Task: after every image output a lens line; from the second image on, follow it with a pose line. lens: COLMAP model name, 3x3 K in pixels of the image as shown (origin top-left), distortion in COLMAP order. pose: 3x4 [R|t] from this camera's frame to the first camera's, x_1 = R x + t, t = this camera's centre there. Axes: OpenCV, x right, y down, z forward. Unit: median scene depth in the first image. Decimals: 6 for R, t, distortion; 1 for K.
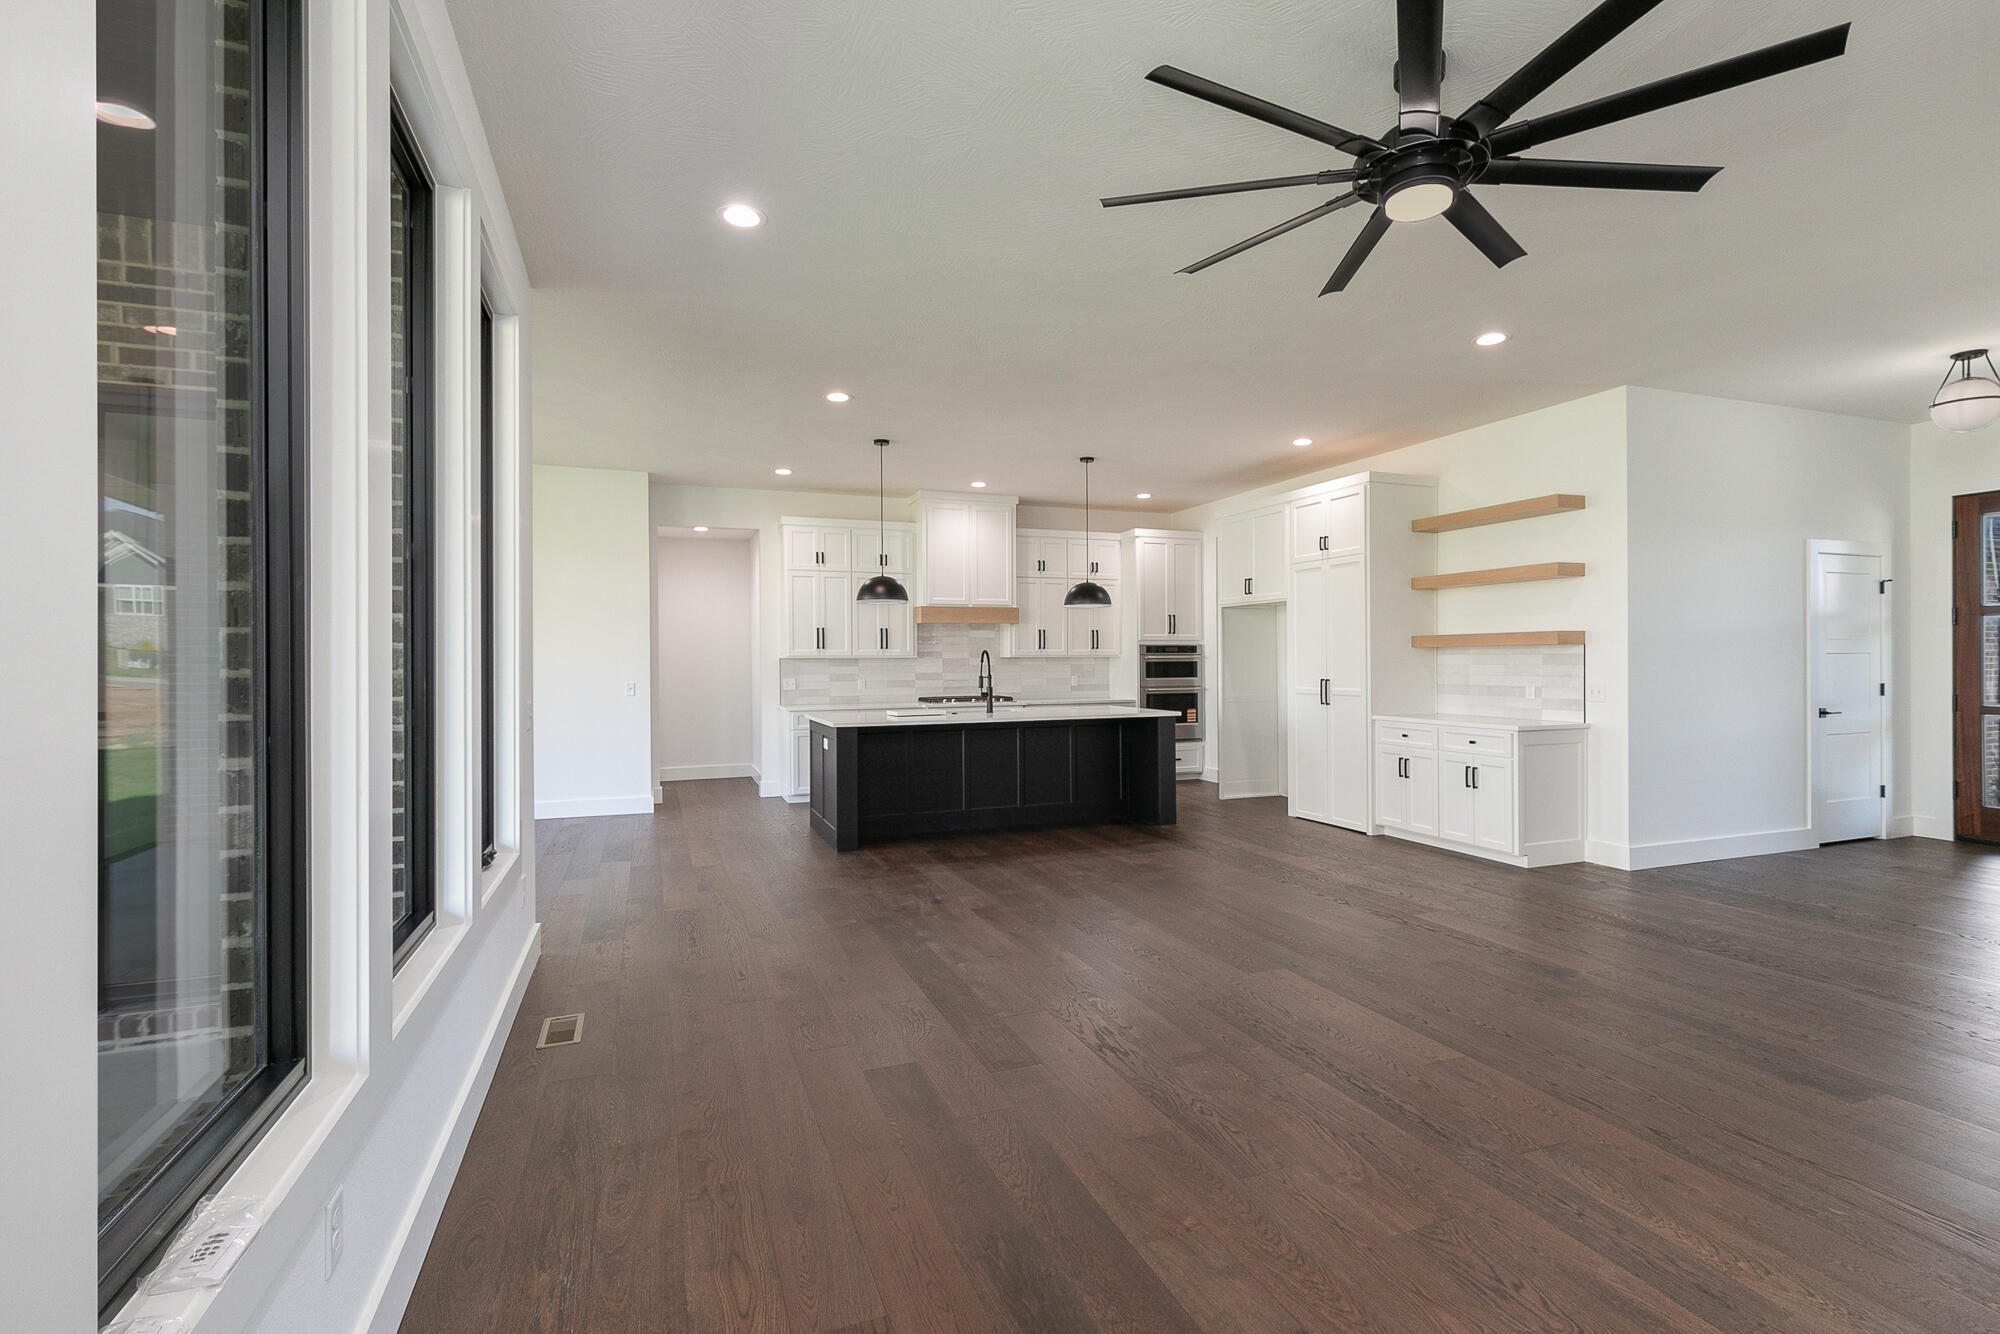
lens RADIAL K [[930.4, 0, 1005.5], [0, 930.4, 670.4], [0, 0, 1]] dist [0.003144, 0.001216]
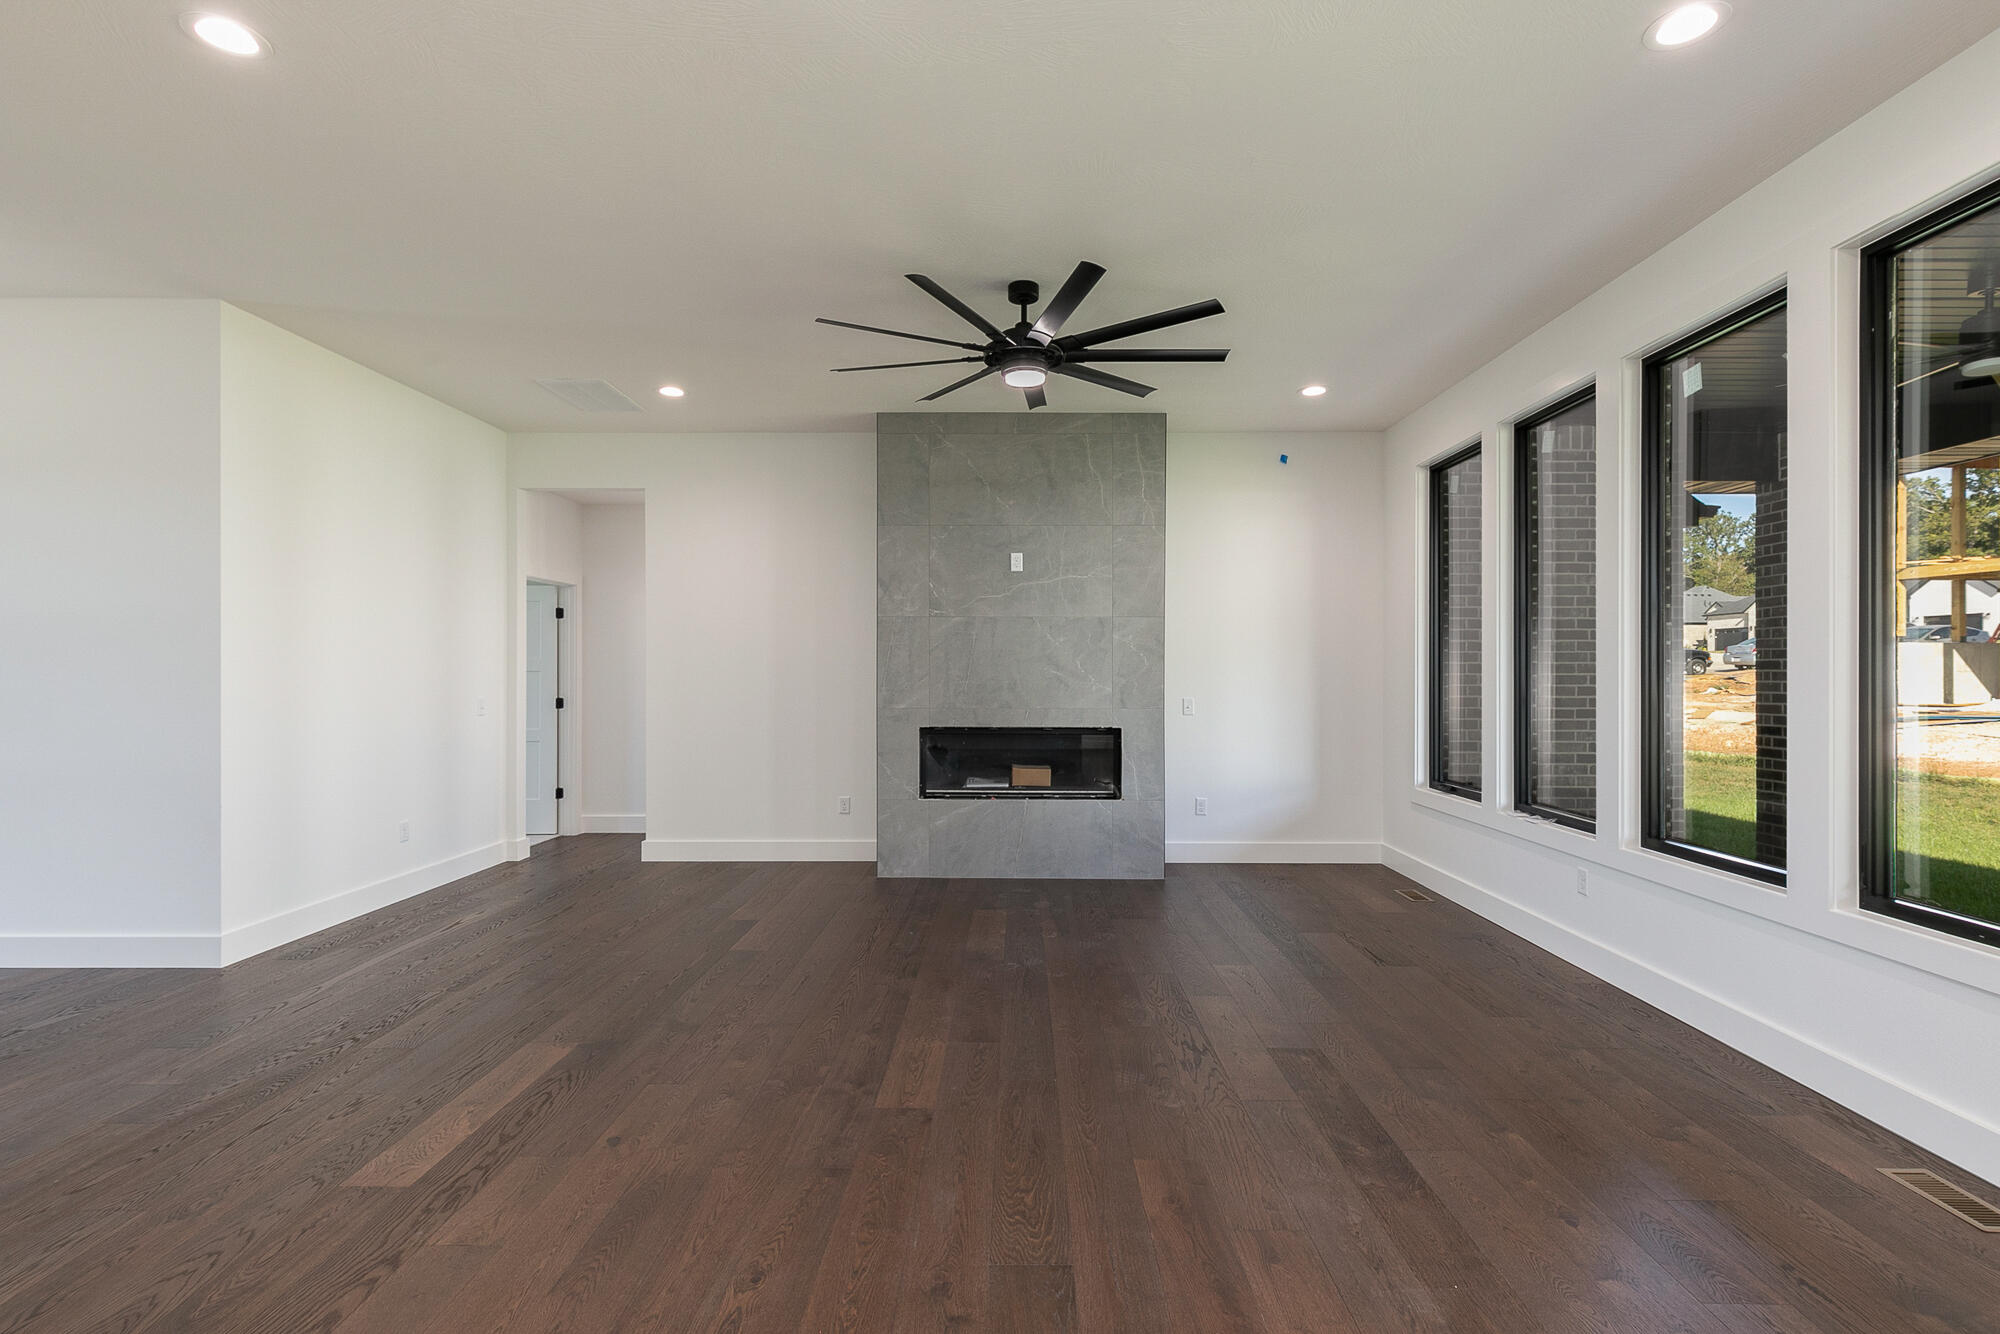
lens RADIAL K [[930.4, 0, 1005.5], [0, 930.4, 670.4], [0, 0, 1]] dist [0.003144, 0.001216]
pose [[-0.928740, 0.005594, 0.370689, -0.073229], [0.007130, 0.999971, 0.002774, -0.021260], [-0.370662, 0.005219, -0.928753, 1.896876]]
